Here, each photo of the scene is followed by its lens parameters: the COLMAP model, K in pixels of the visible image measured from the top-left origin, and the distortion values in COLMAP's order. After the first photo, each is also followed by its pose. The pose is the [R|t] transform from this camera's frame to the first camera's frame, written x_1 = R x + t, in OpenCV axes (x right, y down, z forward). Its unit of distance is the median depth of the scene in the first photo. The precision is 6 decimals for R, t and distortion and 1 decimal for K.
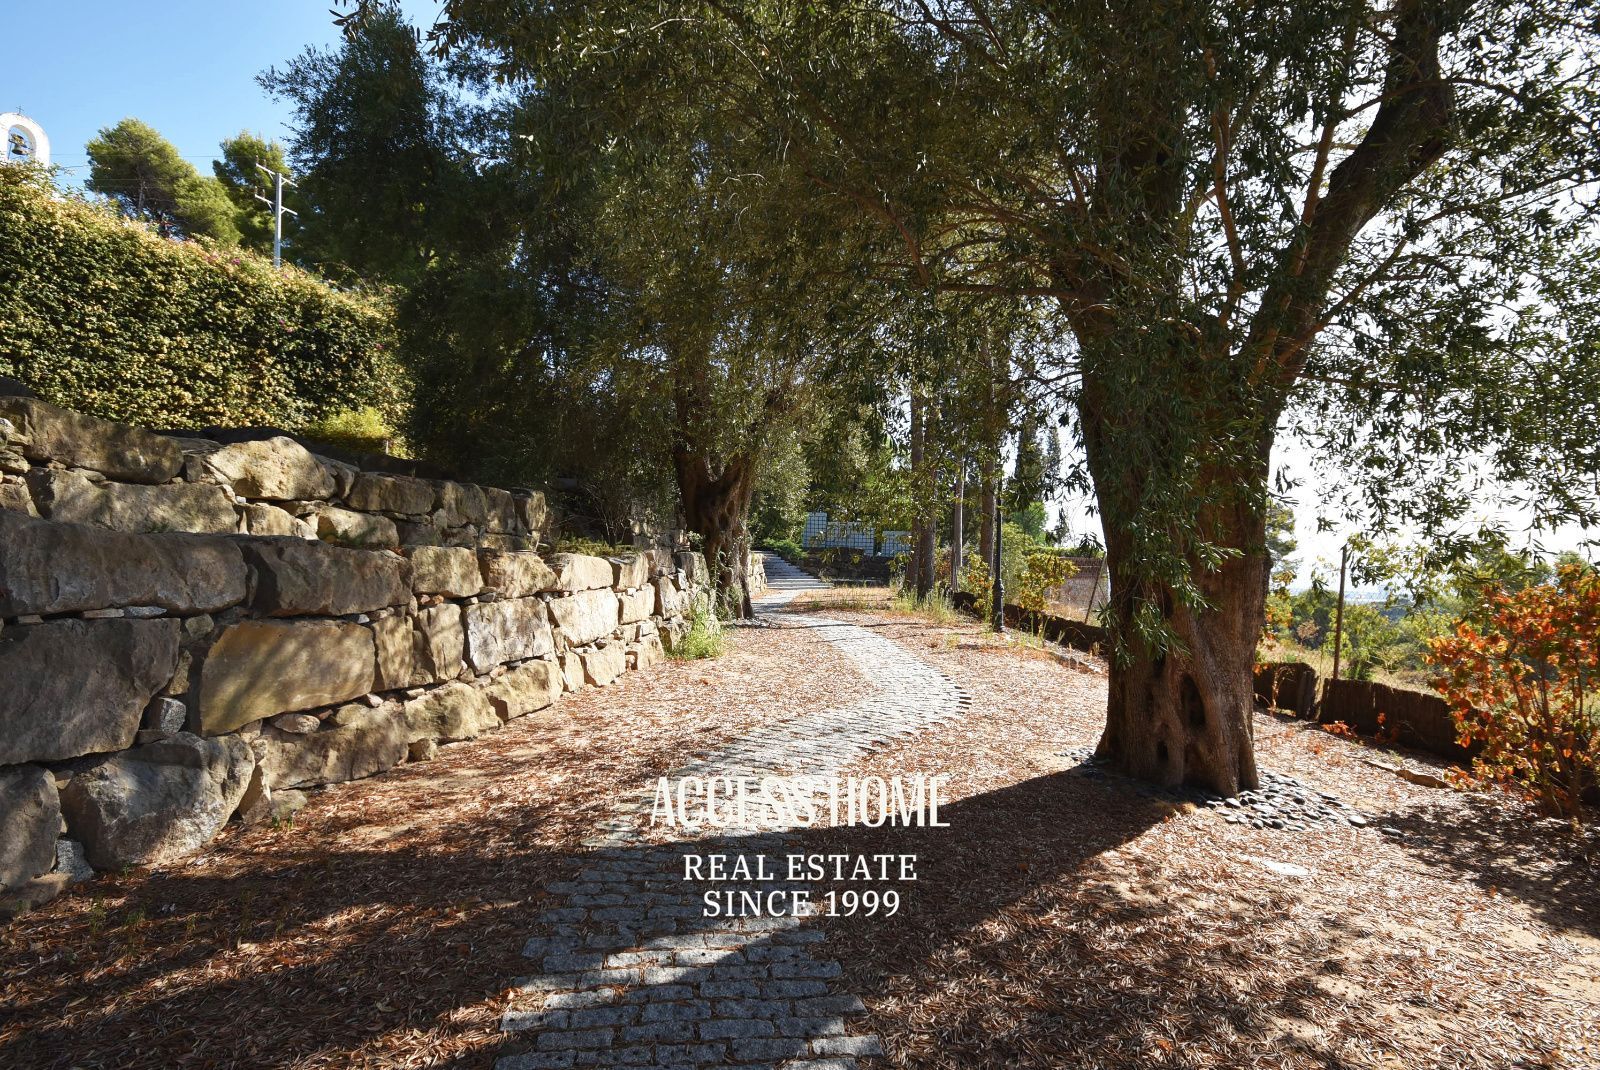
lens RADIAL K [[697.6, 0, 800.0], [0, 697.6, 535.0], [0, 0, 1]] dist [-0.000119, -0.000013]
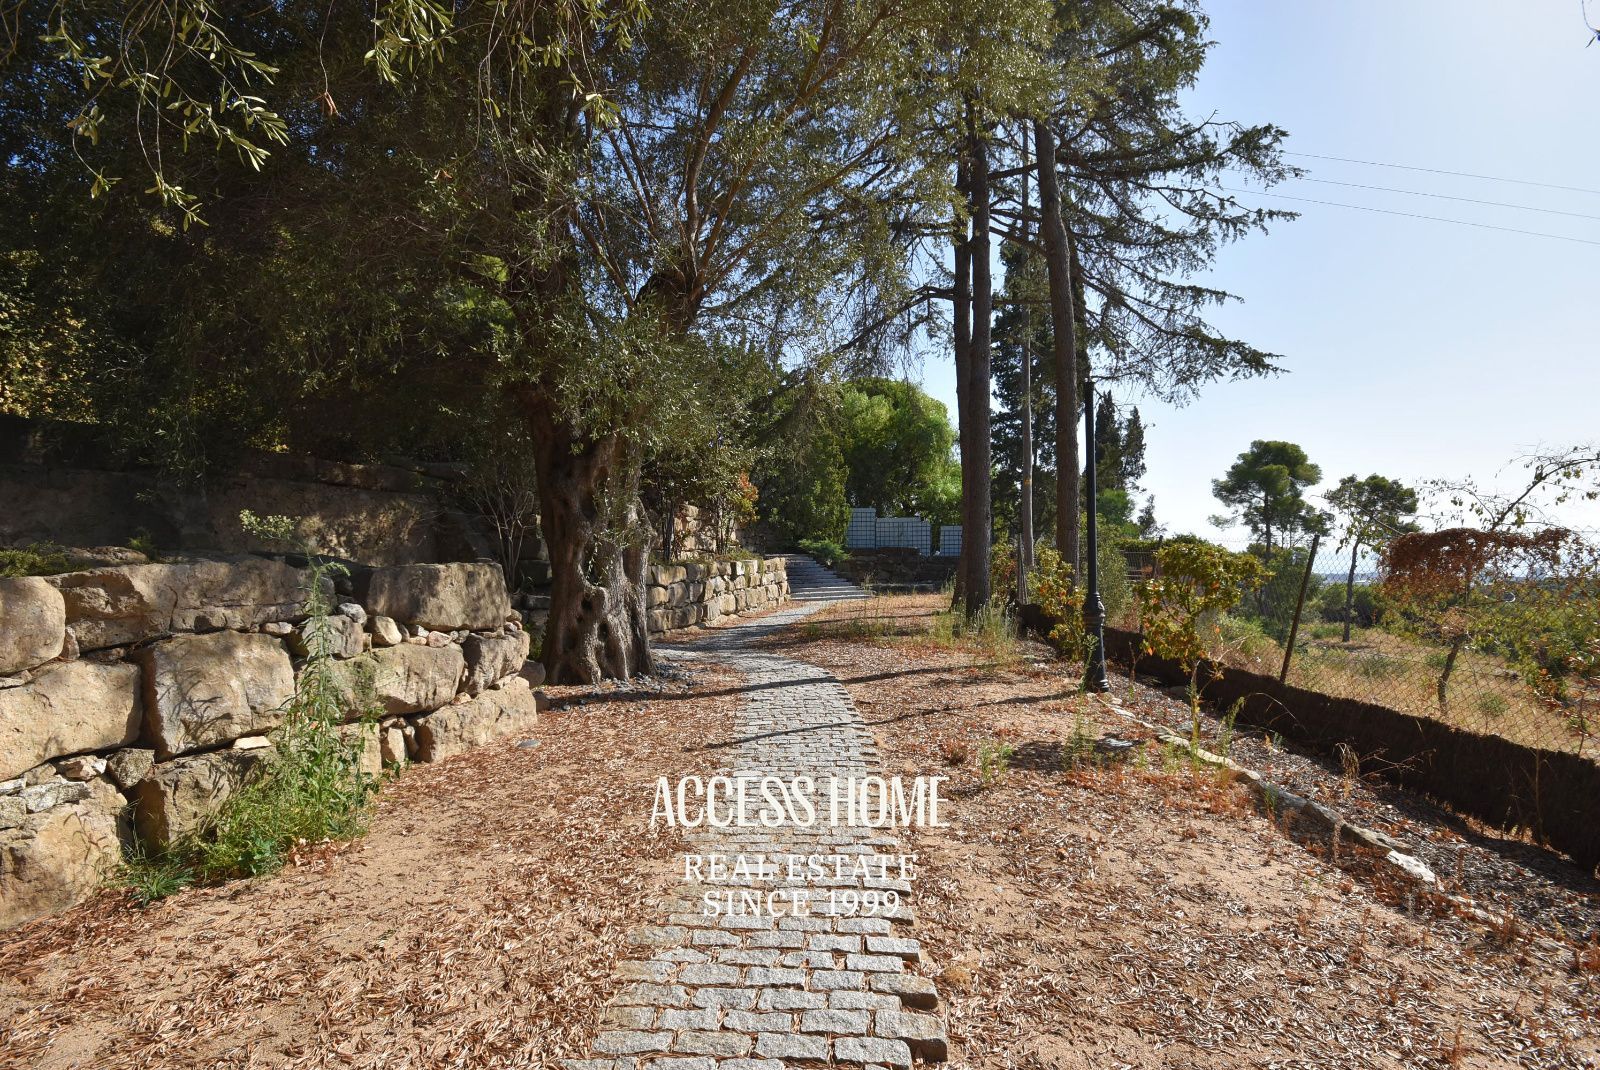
lens RADIAL K [[697.6, 0, 800.0], [0, 697.6, 535.0], [0, 0, 1]] dist [-0.000119, -0.000013]
pose [[0.994406, -0.035610, -0.099437, 0.070962], [0.035198, 0.999363, -0.005897, 0.008495], [0.099584, 0.002364, 0.995026, 0.274763]]
